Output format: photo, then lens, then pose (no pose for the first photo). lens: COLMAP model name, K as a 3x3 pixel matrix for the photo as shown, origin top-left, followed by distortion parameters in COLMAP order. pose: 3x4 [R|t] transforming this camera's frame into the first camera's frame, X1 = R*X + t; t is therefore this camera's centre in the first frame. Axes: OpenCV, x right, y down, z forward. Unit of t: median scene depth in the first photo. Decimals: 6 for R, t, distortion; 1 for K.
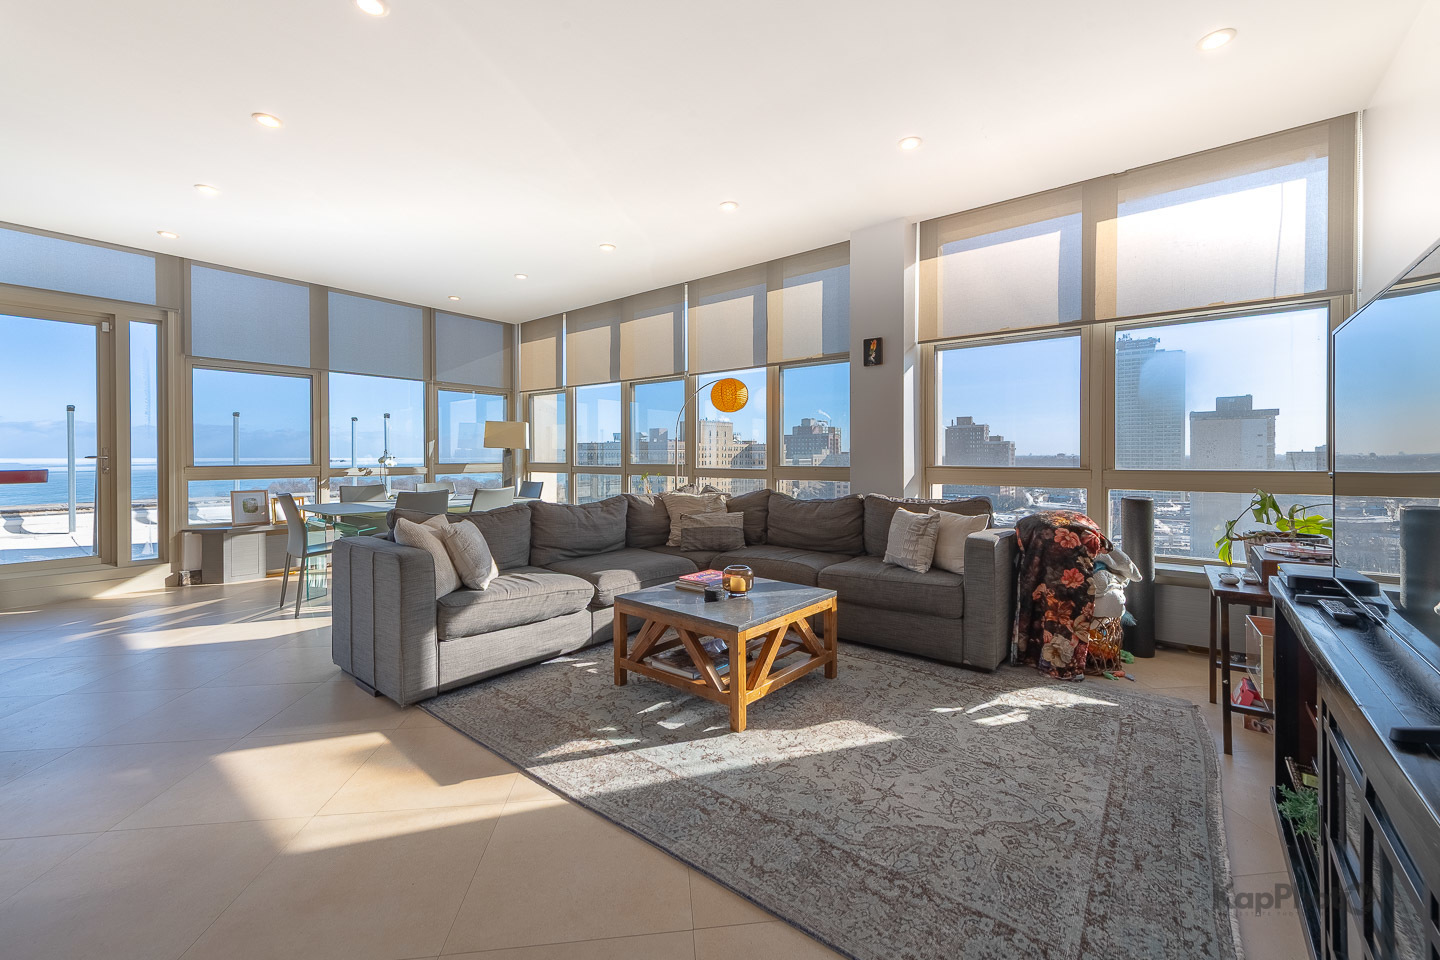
lens RADIAL K [[581.3, 0, 713.6], [0, 581.3, 460.0], [0, 0, 1]] dist [0.003053, 0.001534]
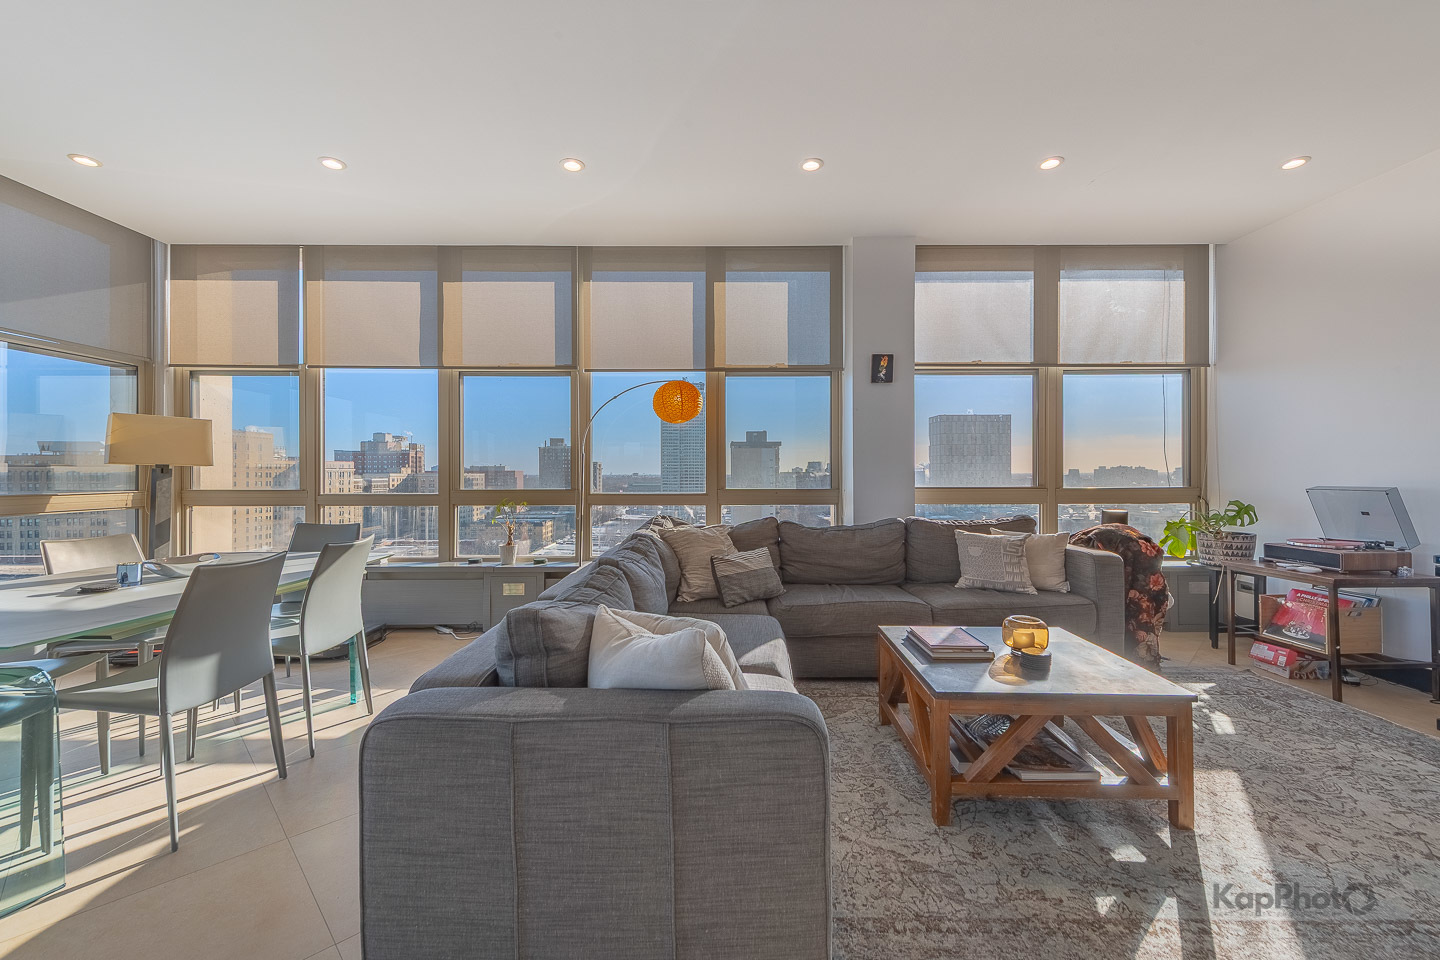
lens RADIAL K [[581.3, 0, 734.6], [0, 581.3, 464.8], [0, 0, 1]] dist [0.003053, 0.001534]
pose [[0.772177, 0.010062, 0.635328, -0.805575], [0.006543, 0.999696, -0.023785, -0.009639], [-0.635374, 0.022523, 0.771876, 0.654871]]
